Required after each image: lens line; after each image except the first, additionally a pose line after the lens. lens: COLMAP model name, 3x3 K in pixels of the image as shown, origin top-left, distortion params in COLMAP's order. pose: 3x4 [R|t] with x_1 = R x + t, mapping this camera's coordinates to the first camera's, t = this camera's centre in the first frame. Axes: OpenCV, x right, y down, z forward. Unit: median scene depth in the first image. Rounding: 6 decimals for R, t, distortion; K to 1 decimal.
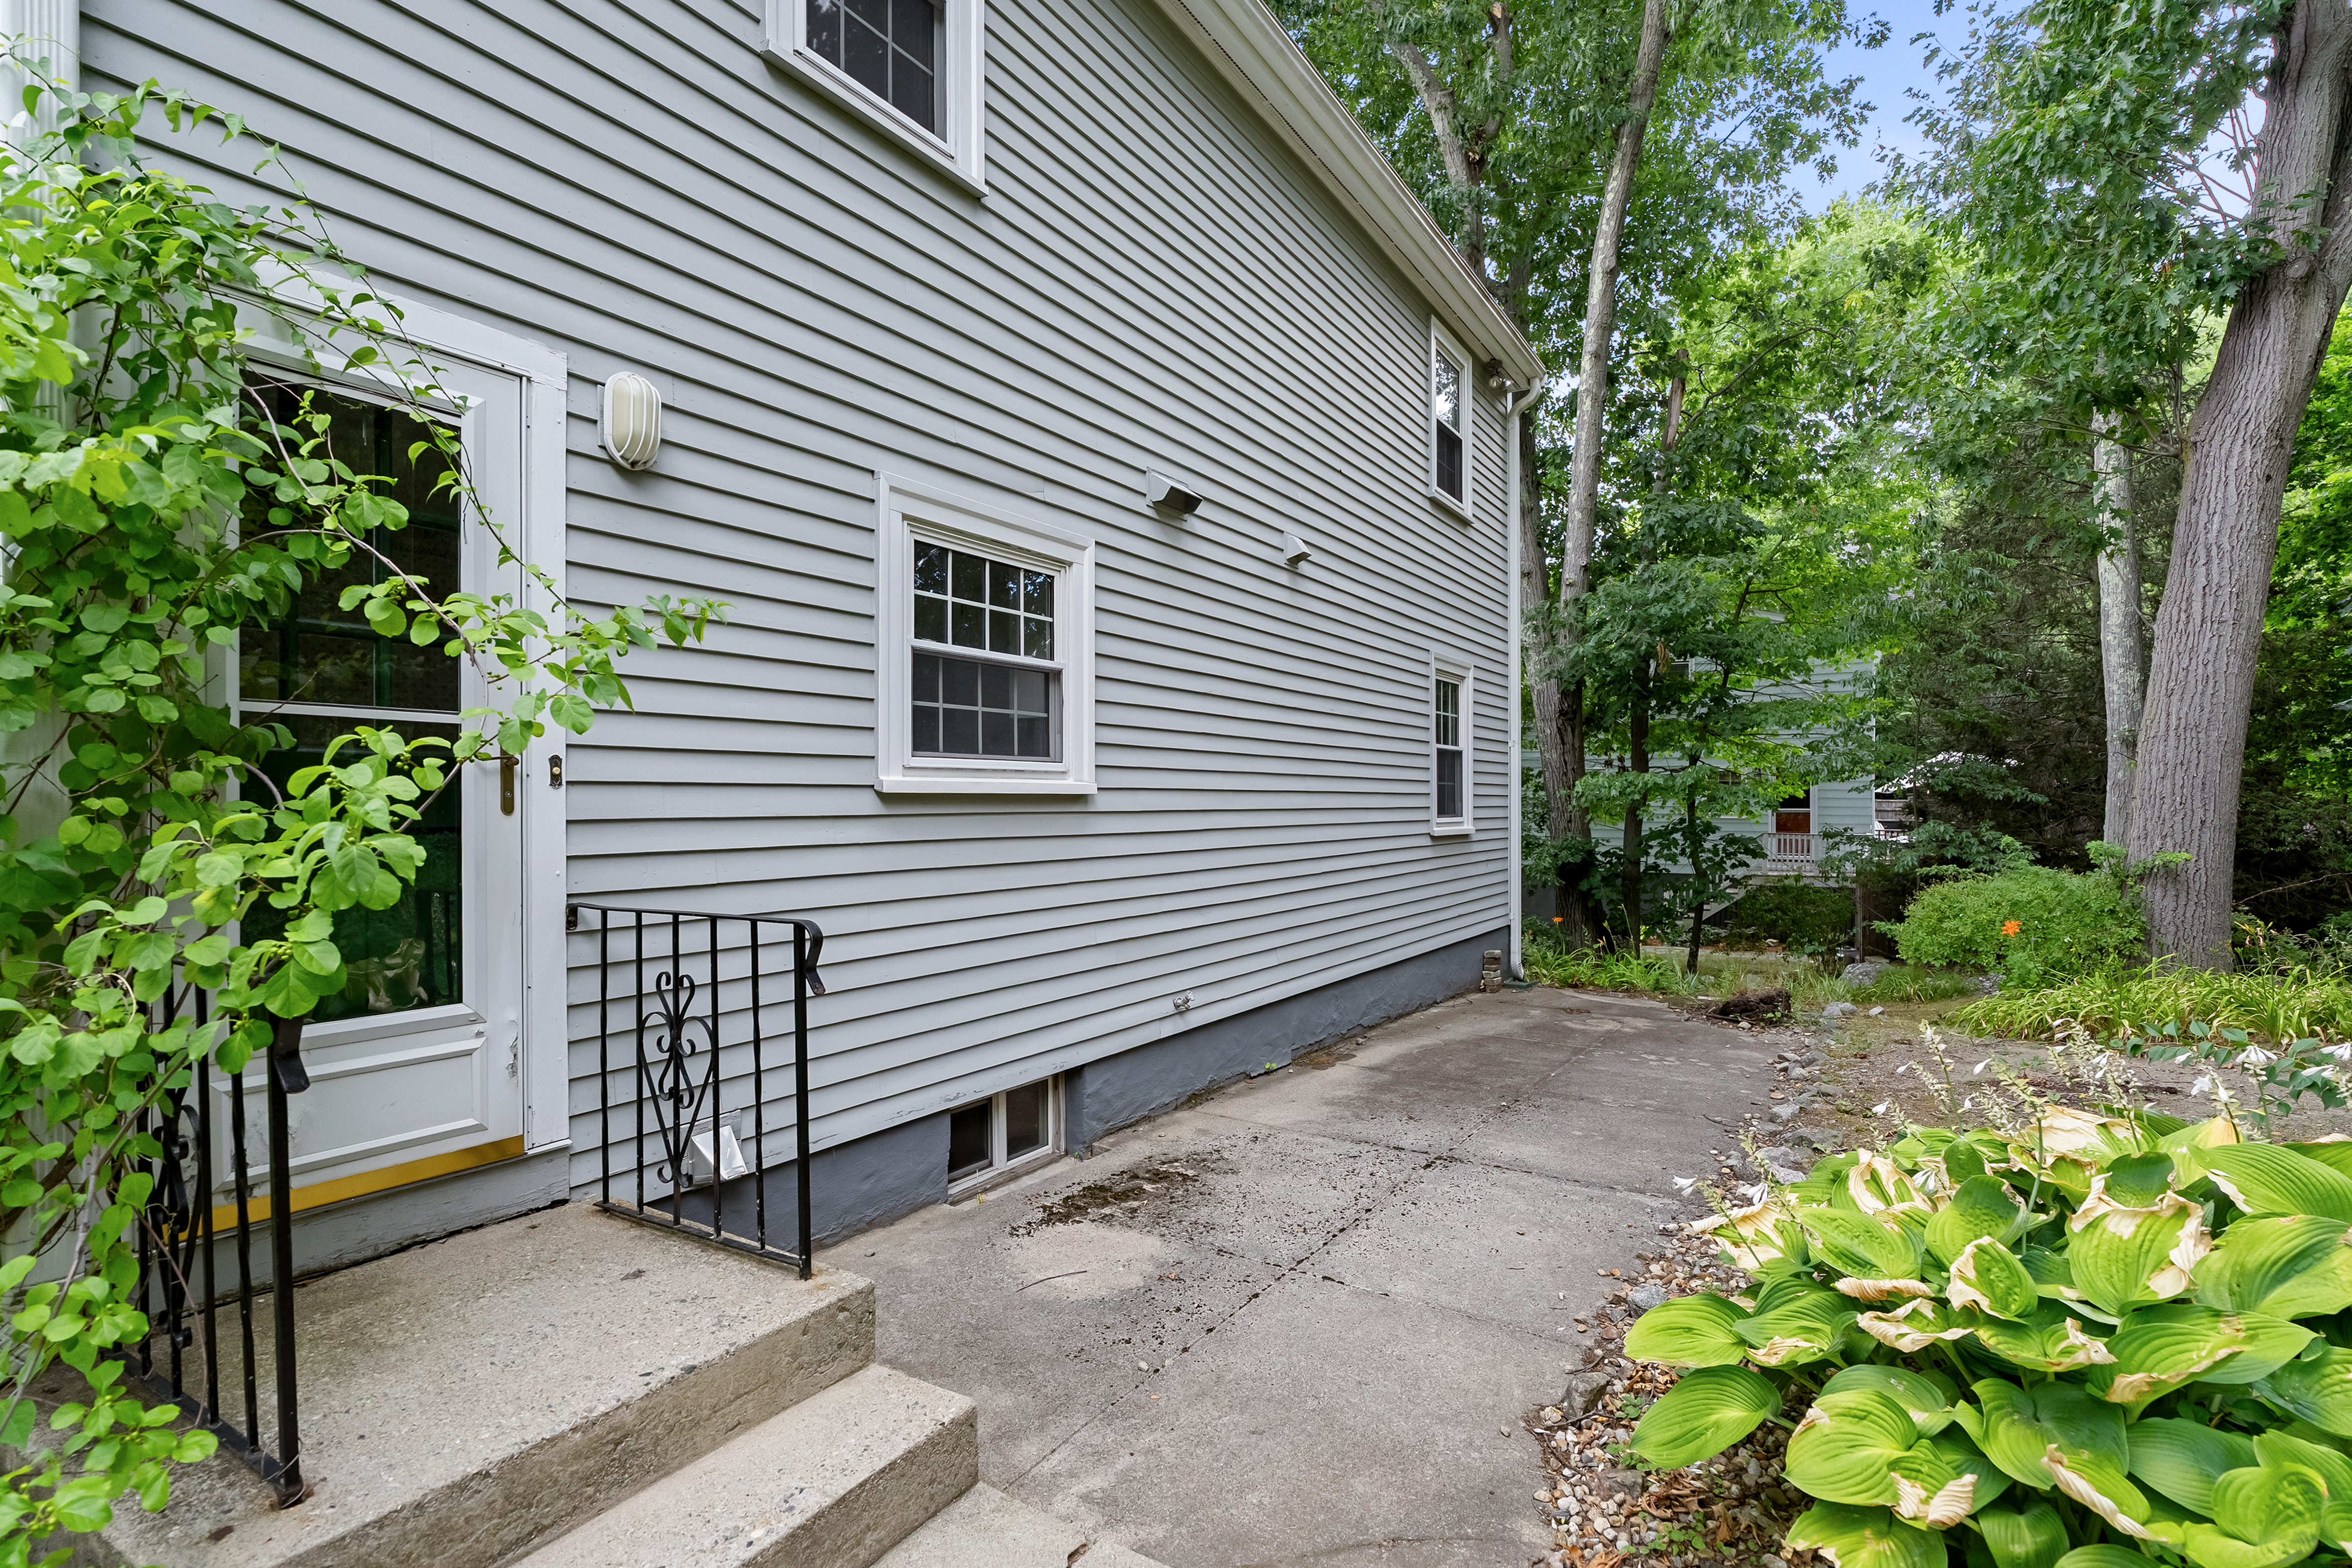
lens RADIAL K [[1078.6, 0, 1161.1], [0, 1078.6, 802.6], [0, 0, 1]] dist [-0.003449, -0.000082]
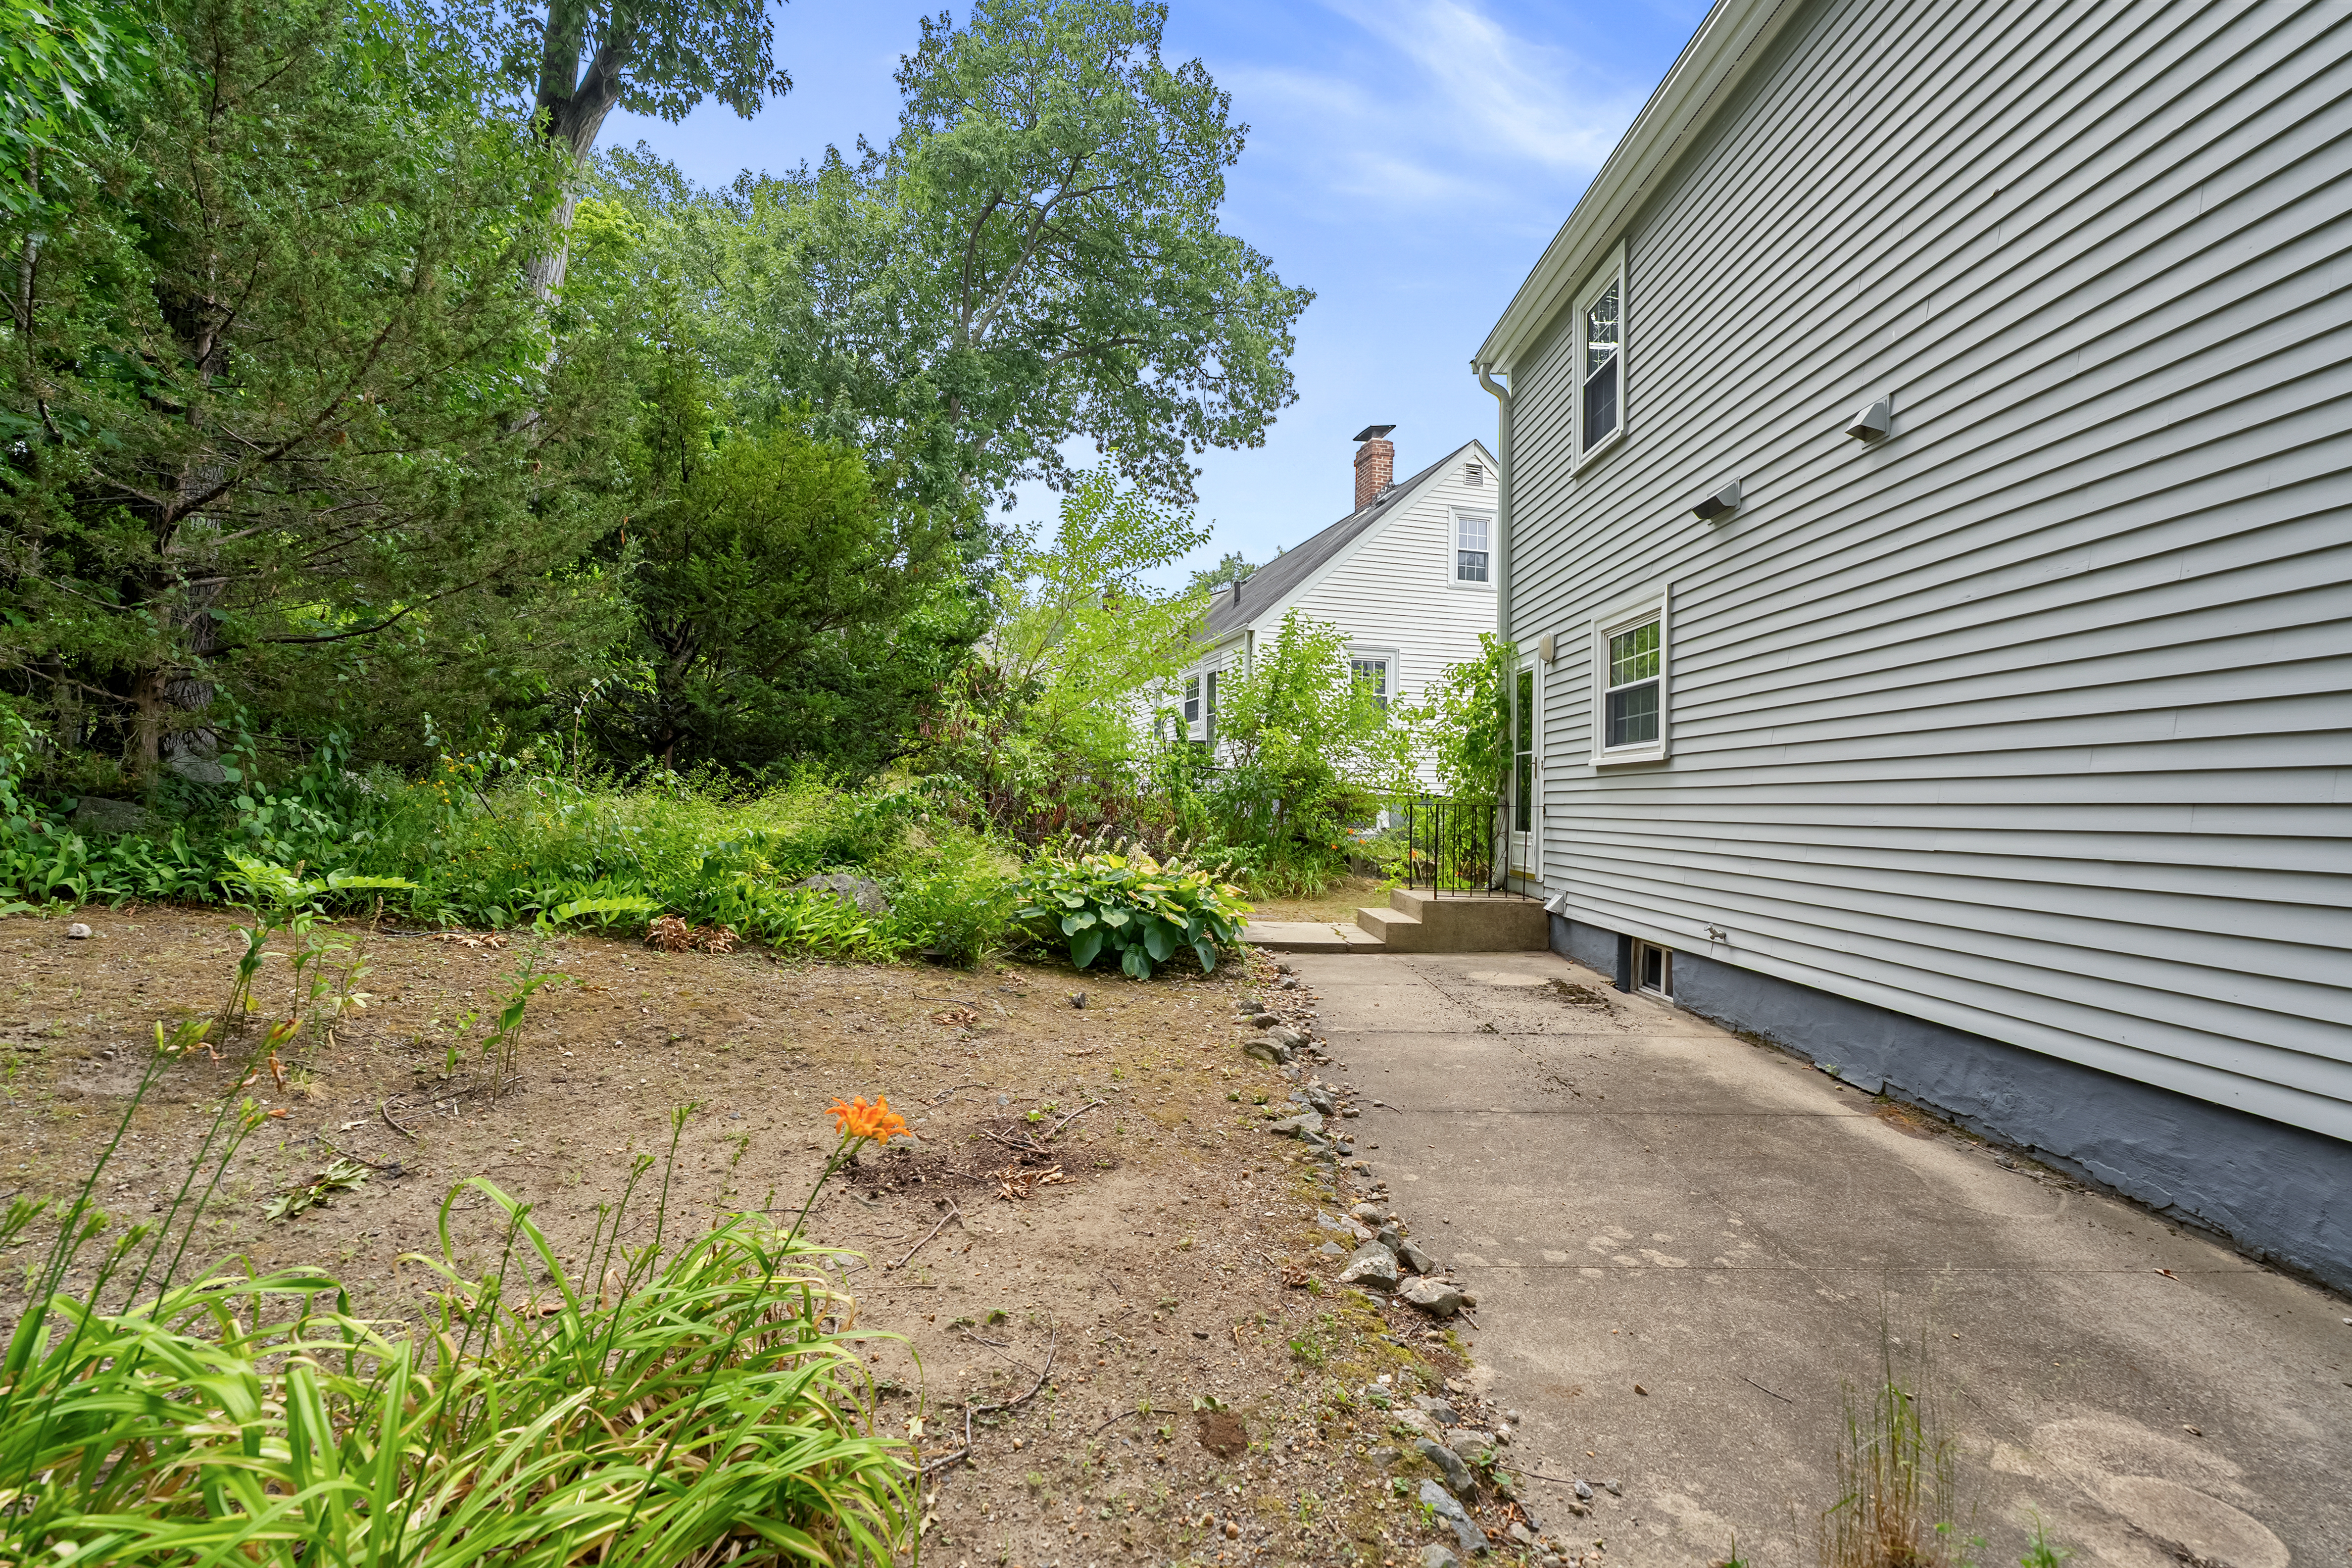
lens RADIAL K [[1078.6, 0, 1174.9], [0, 1078.6, 783.8], [0, 0, 1]] dist [-0.003449, -0.000082]
pose [[-0.824838, -0.018367, -0.565071, 1.291161], [-0.010079, 0.999791, -0.017785, 0.056922], [0.565280, -0.008975, -0.824850, 1.821182]]
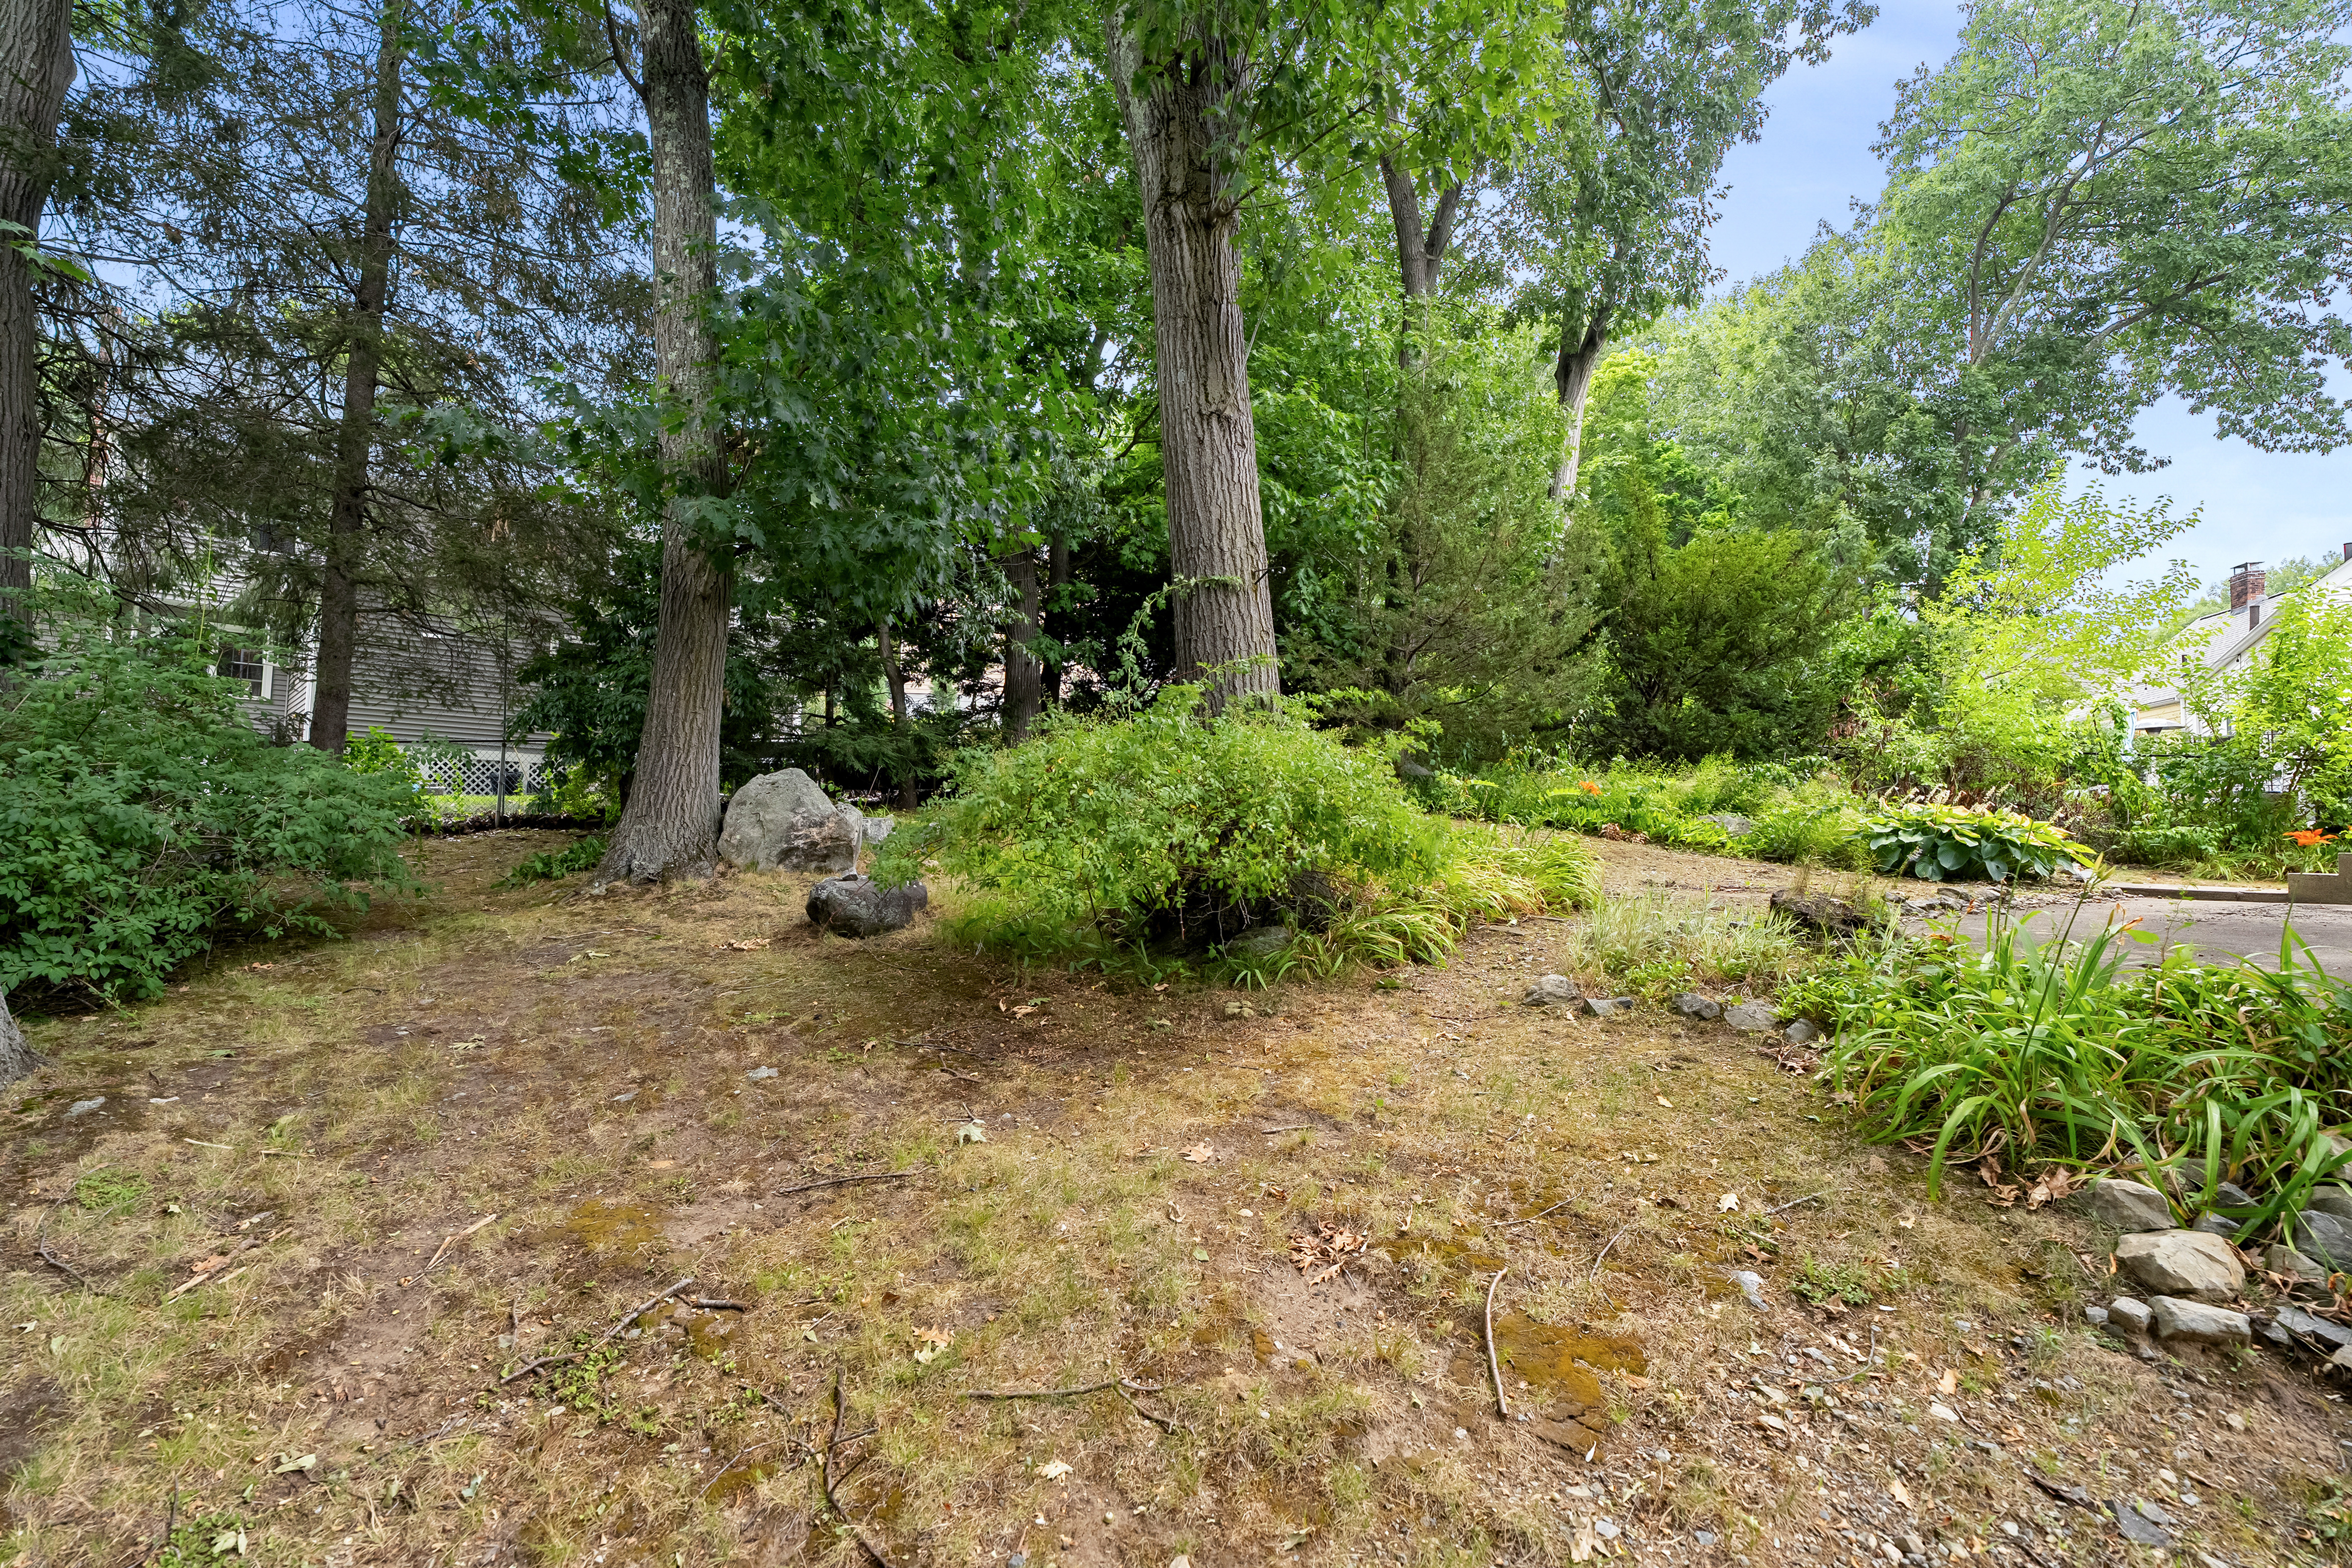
lens RADIAL K [[1078.6, 0, 1179.0], [0, 1078.6, 771.8], [0, 0, 1]] dist [-0.003449, -0.000082]
pose [[-0.951934, 0.003754, 0.306280, 1.256167], [-0.017987, 0.997514, -0.068129, 0.228130], [-0.305775, -0.070364, -0.949500, 2.882368]]
